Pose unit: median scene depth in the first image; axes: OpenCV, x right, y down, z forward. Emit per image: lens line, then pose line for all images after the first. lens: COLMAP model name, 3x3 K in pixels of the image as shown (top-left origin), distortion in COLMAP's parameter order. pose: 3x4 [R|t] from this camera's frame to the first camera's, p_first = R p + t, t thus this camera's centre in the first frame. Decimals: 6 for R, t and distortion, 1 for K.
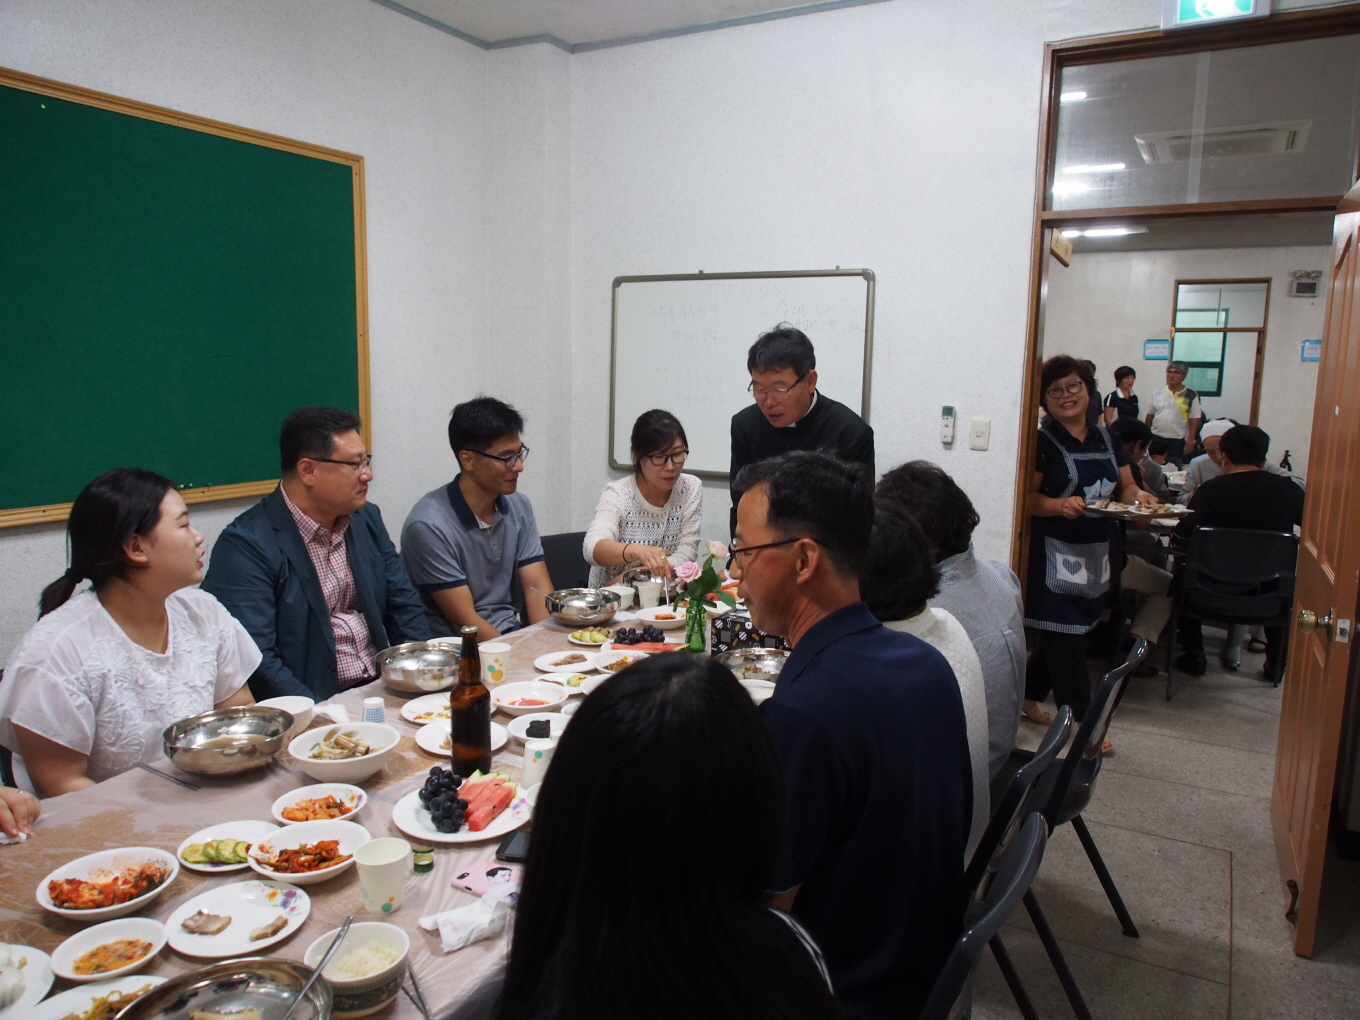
lens RADIAL K [[972.5, 0, 680.0], [0, 972.5, 510.0], [0, 0, 1]] dist [0.027590, -0.002299]
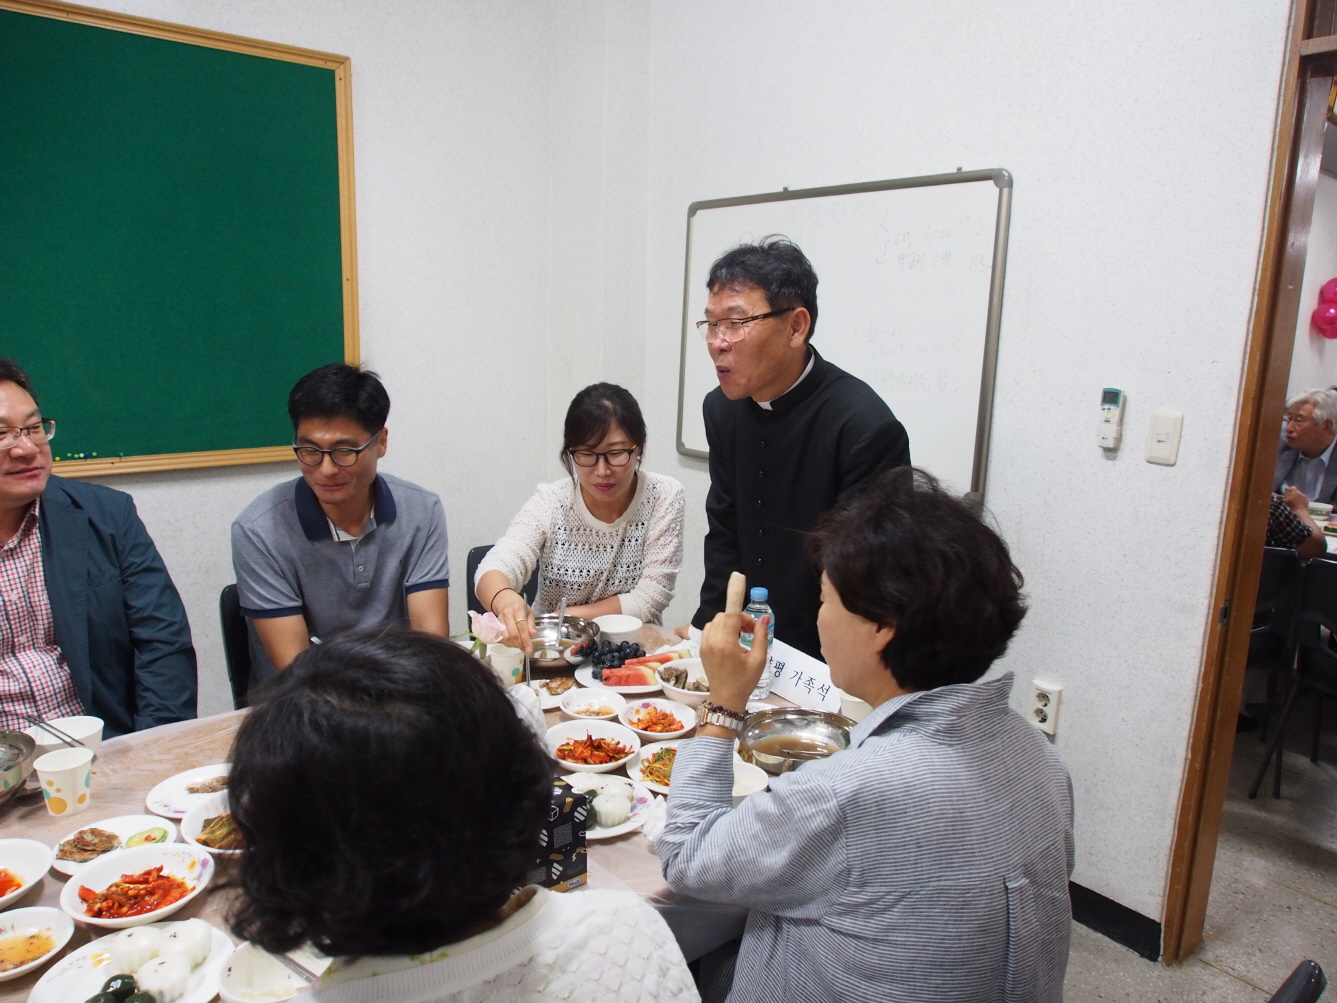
lens RADIAL K [[972.2, 0, 668.5], [0, 972.2, 501.5], [0, 0, 1]] dist [-0.001337, -0.000242]
pose [[0.937640, 0.071143, -0.340250, 0.244289], [-0.062394, 0.997380, 0.036600, -0.044169], [0.341963, -0.013088, 0.939622, 0.360923]]
